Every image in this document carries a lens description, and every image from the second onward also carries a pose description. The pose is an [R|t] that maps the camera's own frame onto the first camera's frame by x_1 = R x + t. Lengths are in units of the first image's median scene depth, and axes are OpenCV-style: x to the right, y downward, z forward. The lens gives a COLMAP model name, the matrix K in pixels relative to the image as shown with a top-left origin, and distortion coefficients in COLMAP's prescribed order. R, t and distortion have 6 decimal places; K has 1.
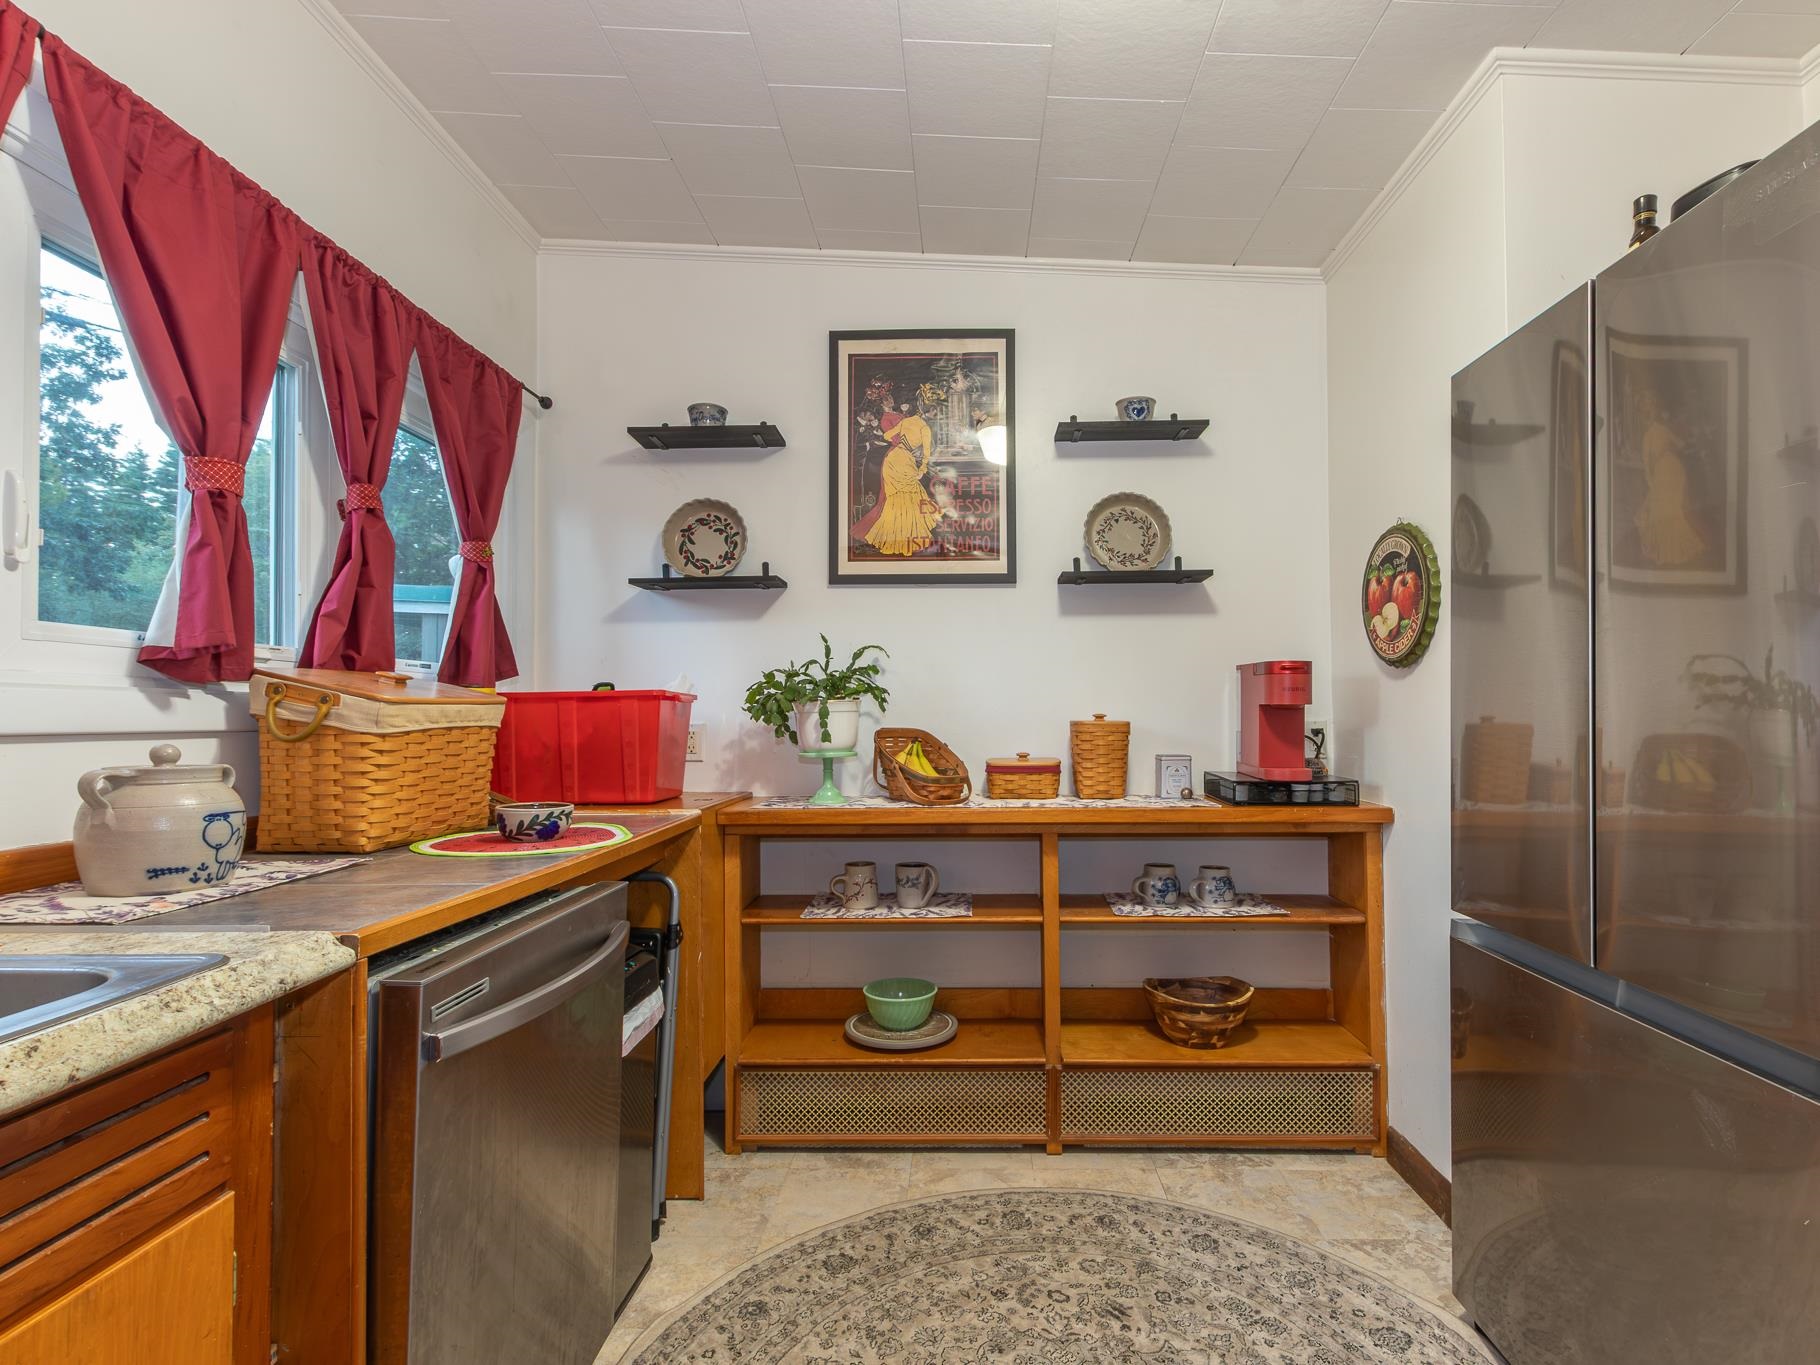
lens RADIAL K [[935.8, 0, 920.9], [0, 935.8, 698.4], [0, 0, 1]] dist [0.003710, -0.001207]
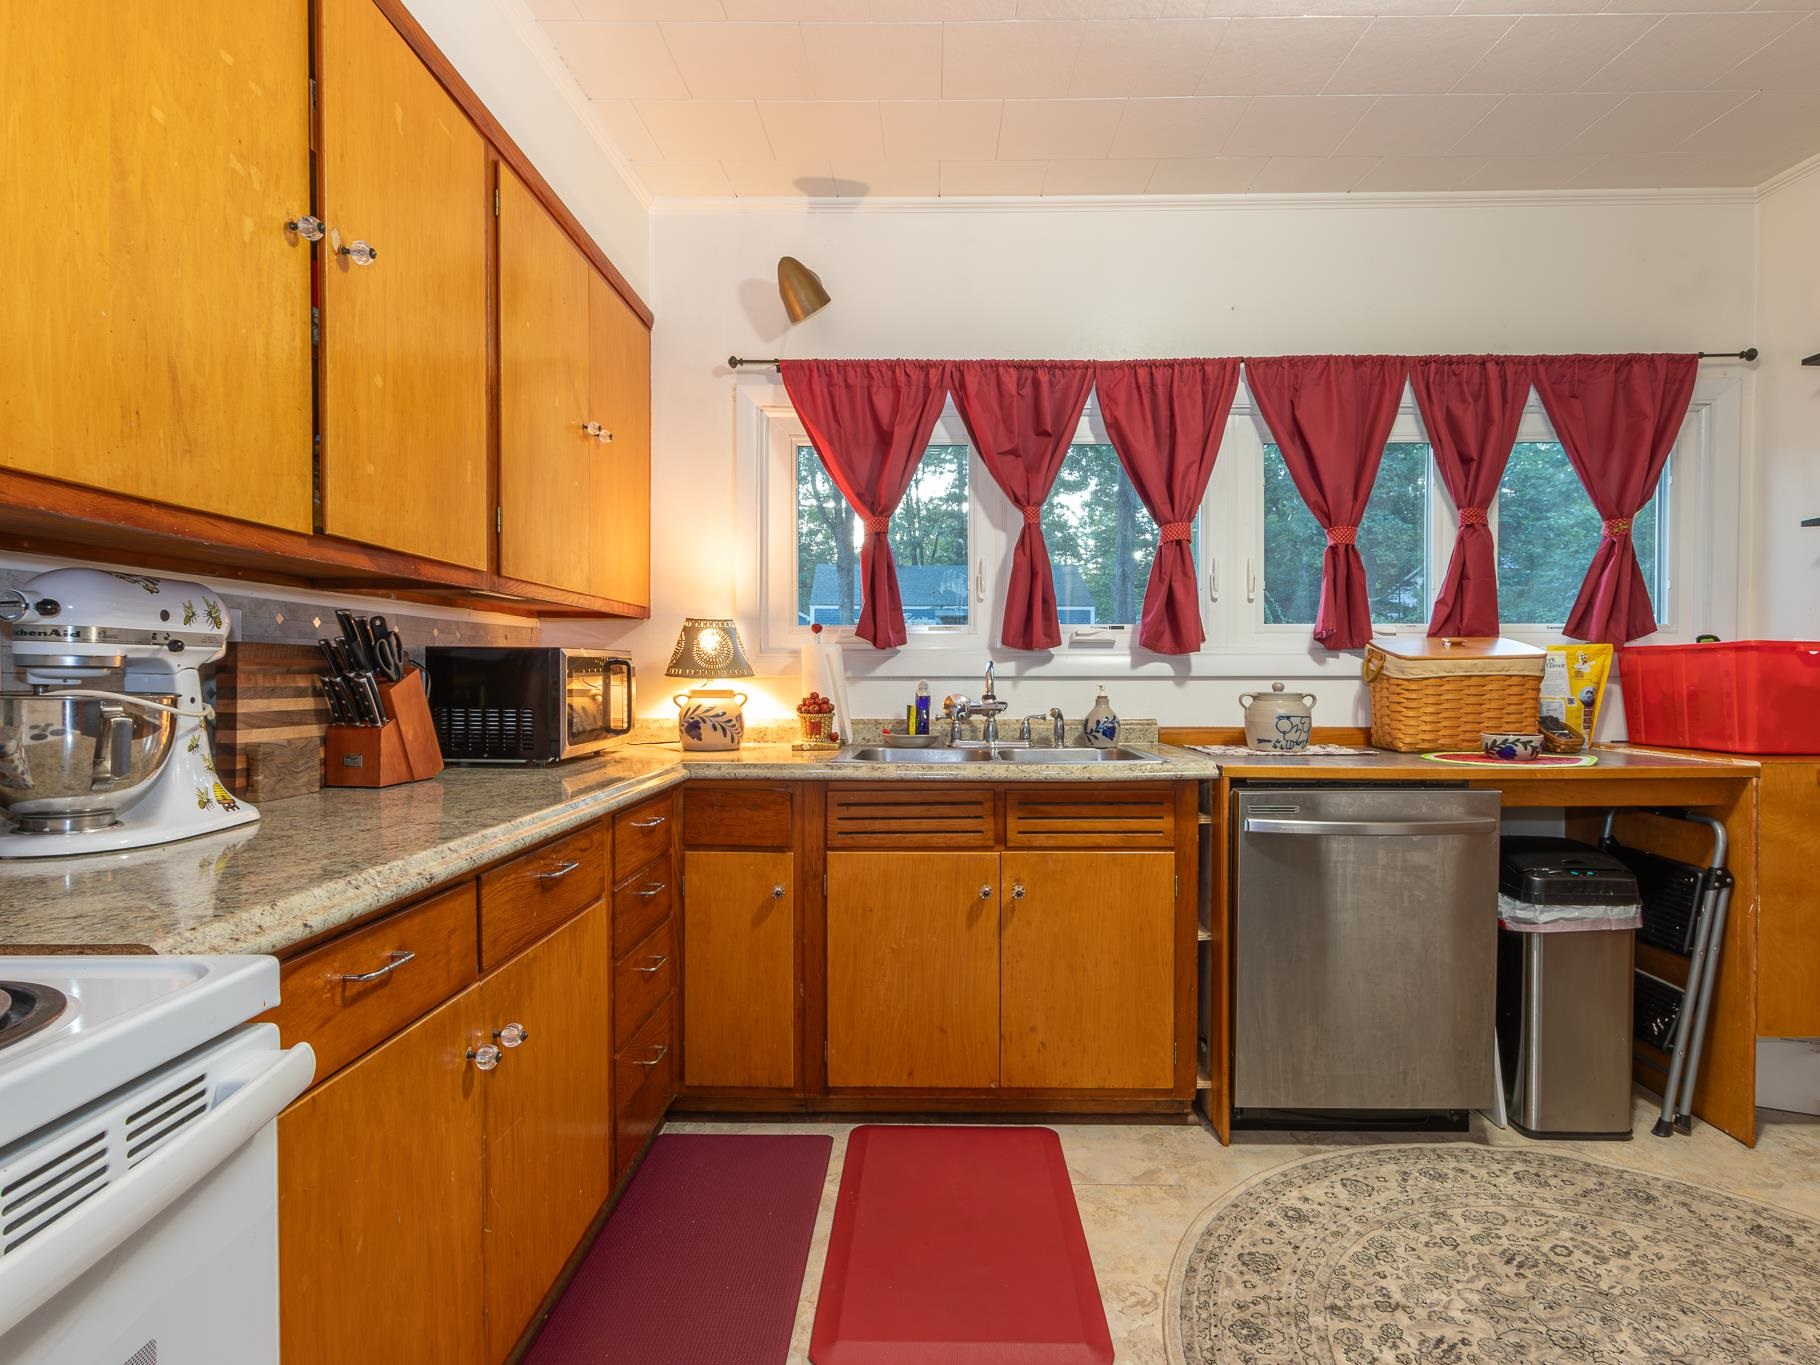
lens RADIAL K [[935.8, 0, 931.9], [0, 935.8, 690.8], [0, 0, 1]] dist [0.003710, -0.001207]
pose [[0.027552, 0.025556, -0.999294, 0.988057], [0.021578, 0.999425, 0.026155, -0.000931], [0.999387, -0.022283, 0.026984, 0.145324]]
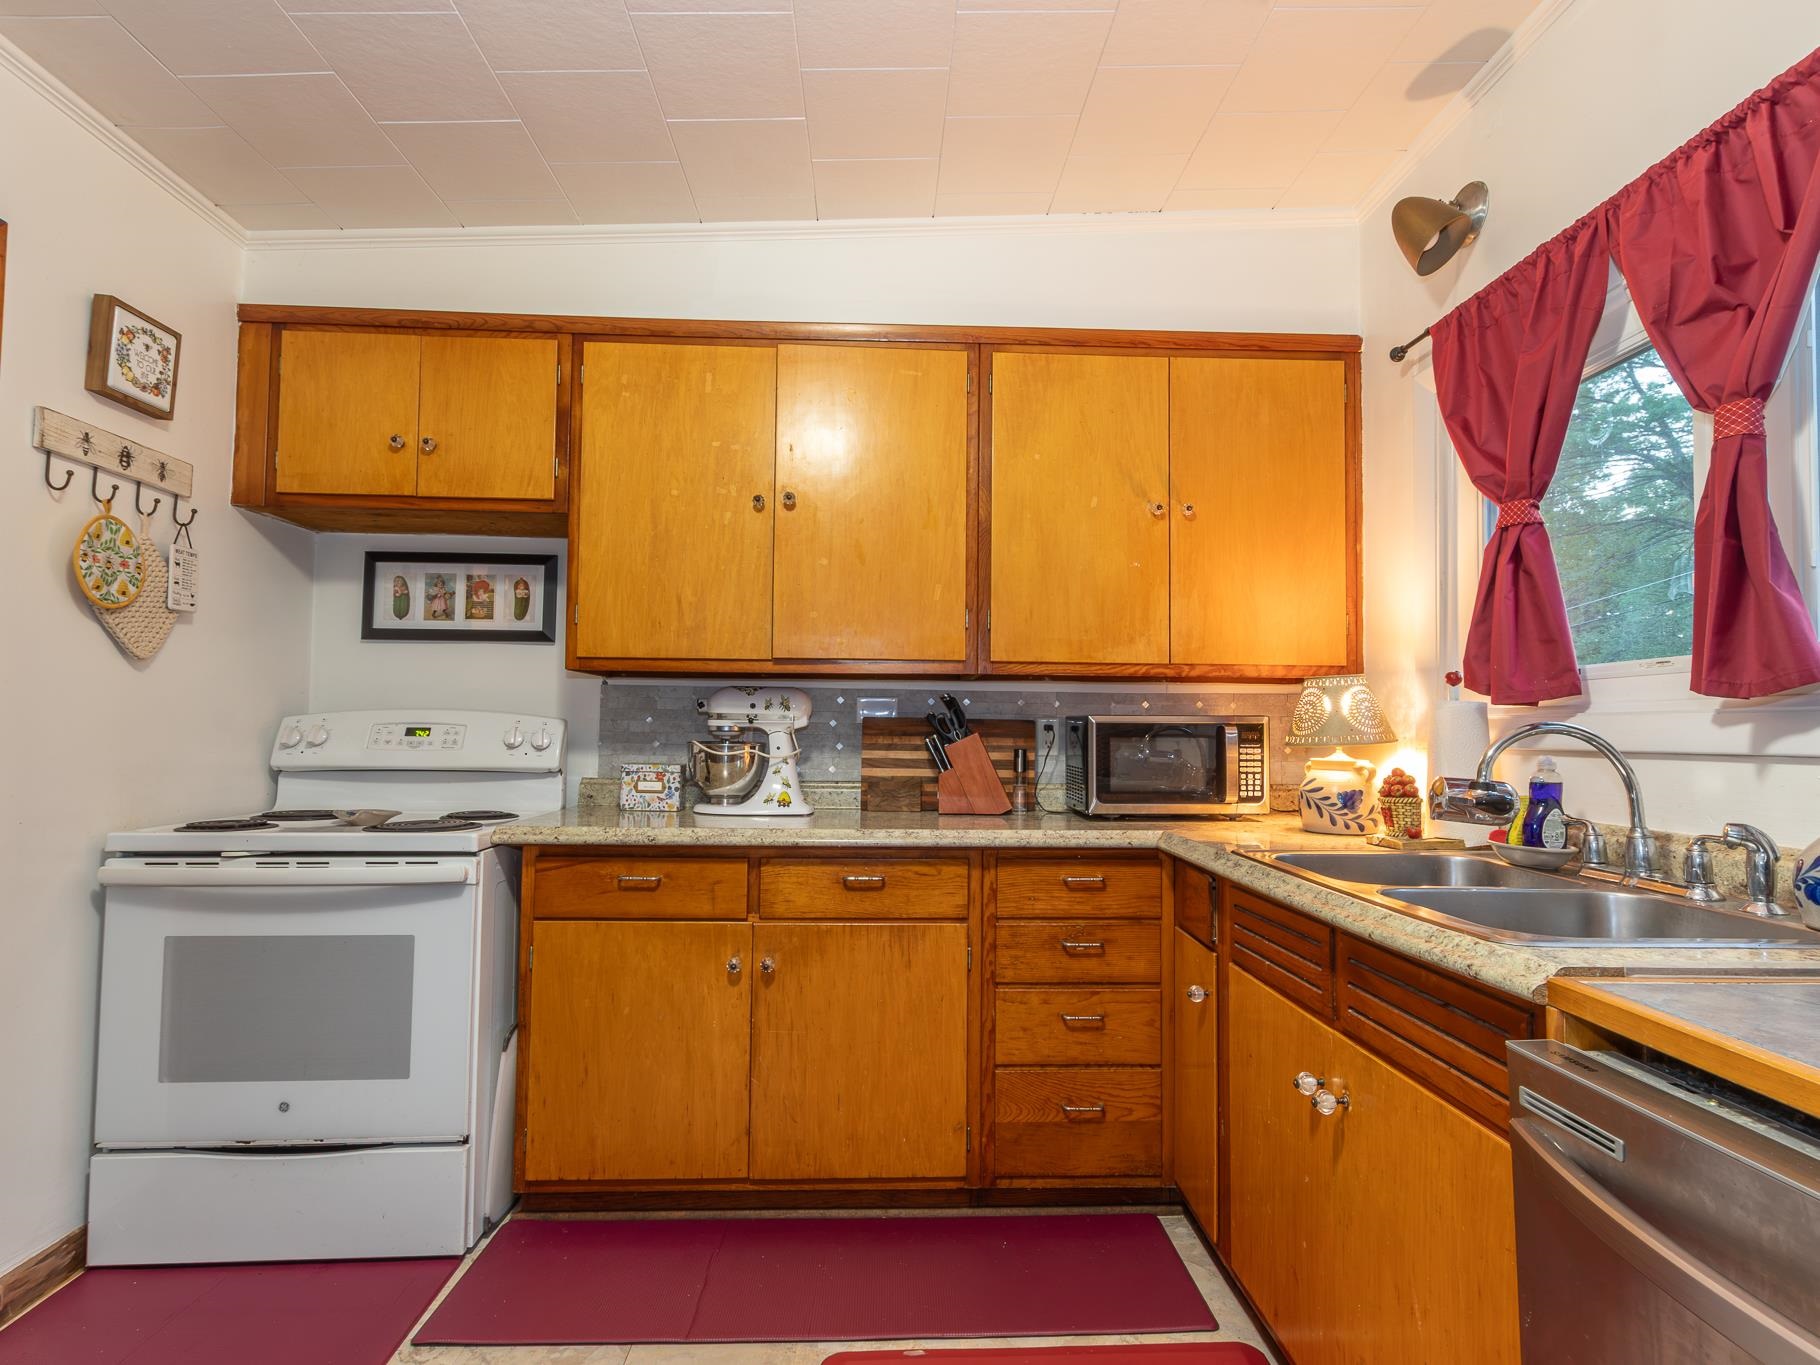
lens RADIAL K [[935.8, 0, 921.6], [0, 935.8, 690.6], [0, 0, 1]] dist [0.003710, -0.001207]
pose [[-0.996414, -0.007617, -0.084267, 0.056230], [-0.002080, 0.997844, -0.065602, 0.021311], [0.084585, -0.065192, -0.994281, 1.131947]]
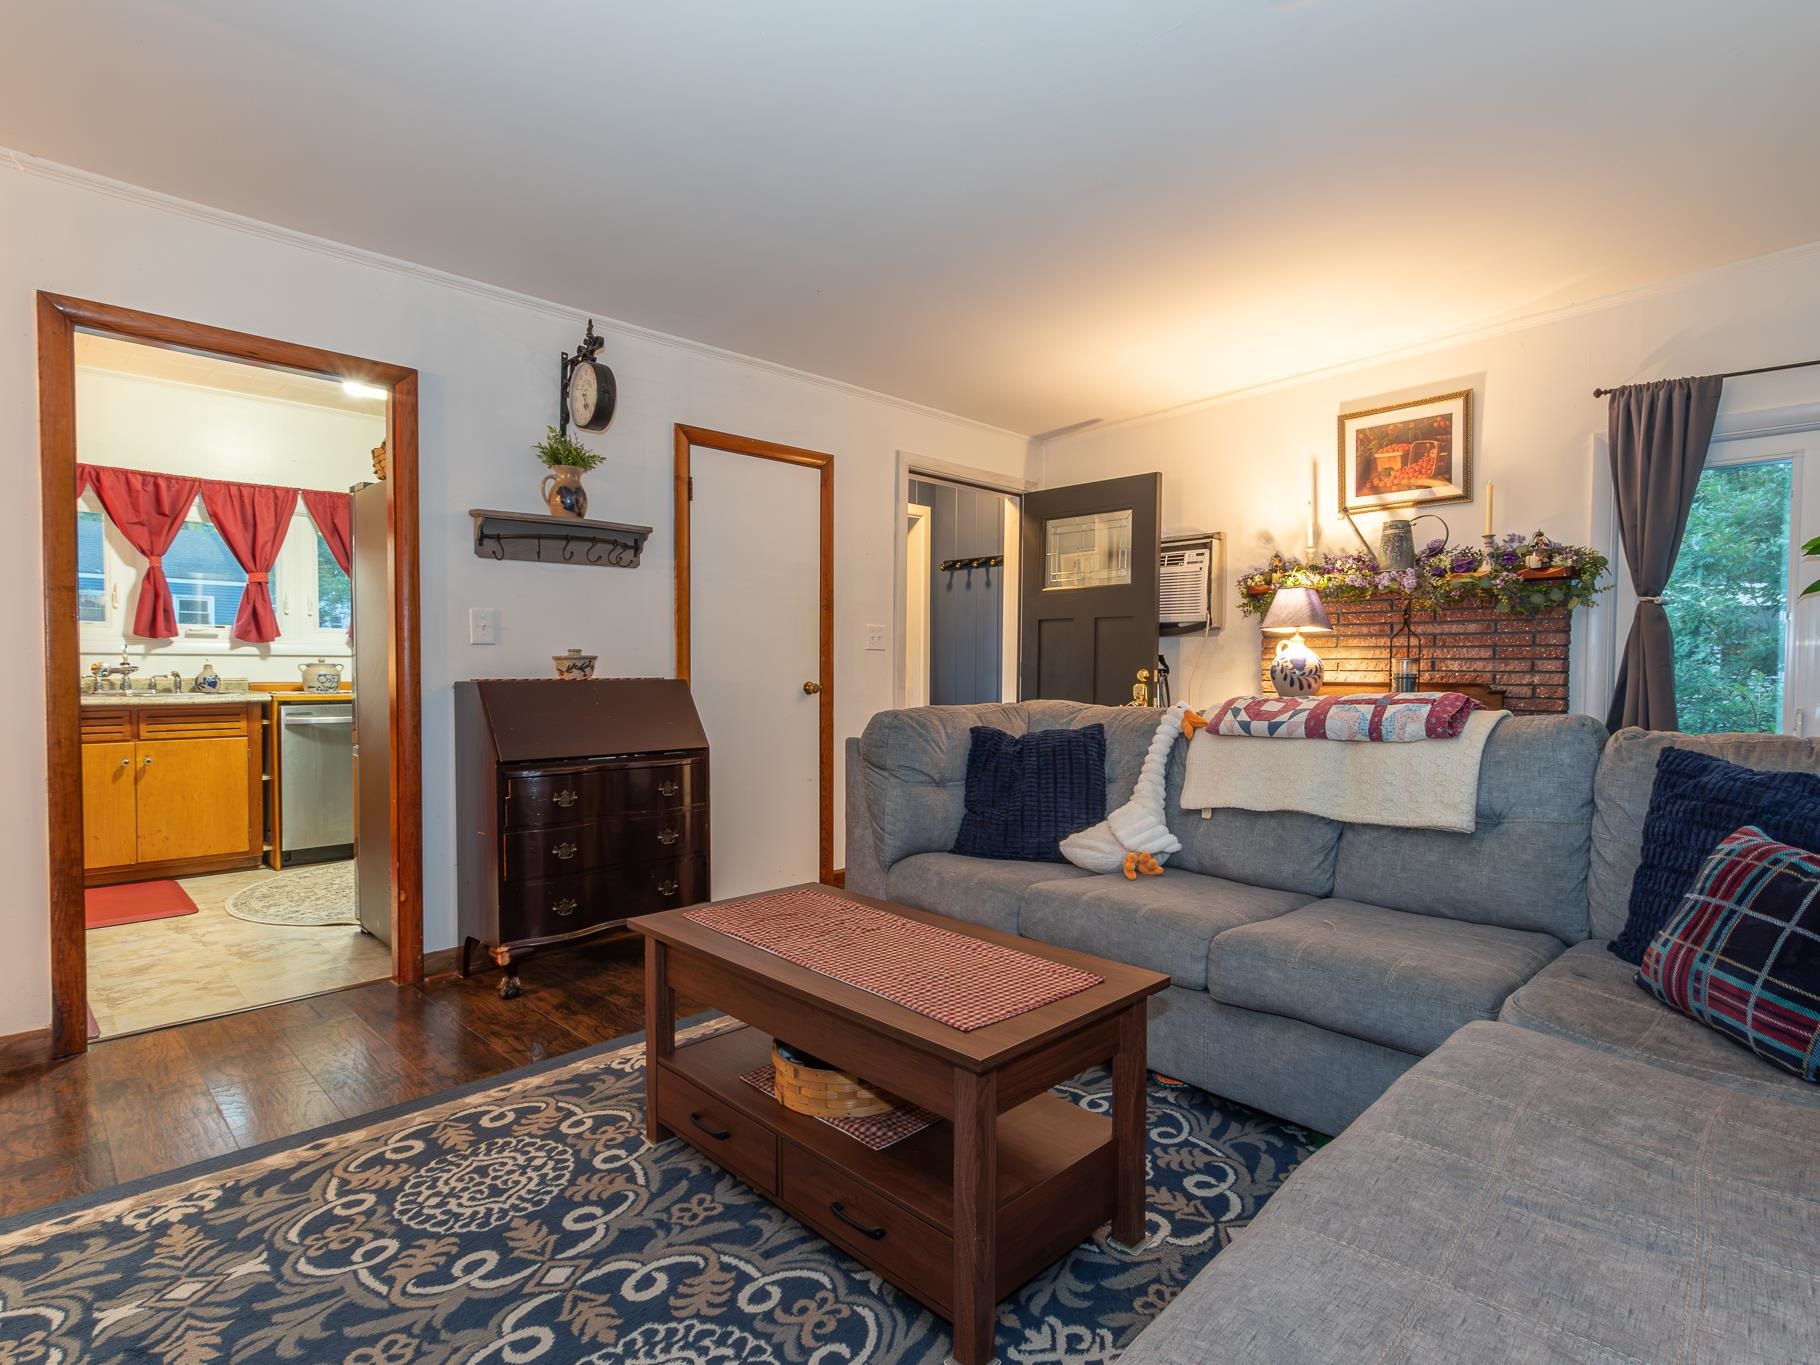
lens RADIAL K [[935.8, 0, 960.4], [0, 935.8, 696.8], [0, 0, 1]] dist [0.003710, -0.001207]
pose [[0.739656, 0.031948, -0.672227, 3.196487], [-0.000266, 0.998886, 0.047179, 0.019062], [0.672985, -0.034717, 0.738841, -0.115354]]
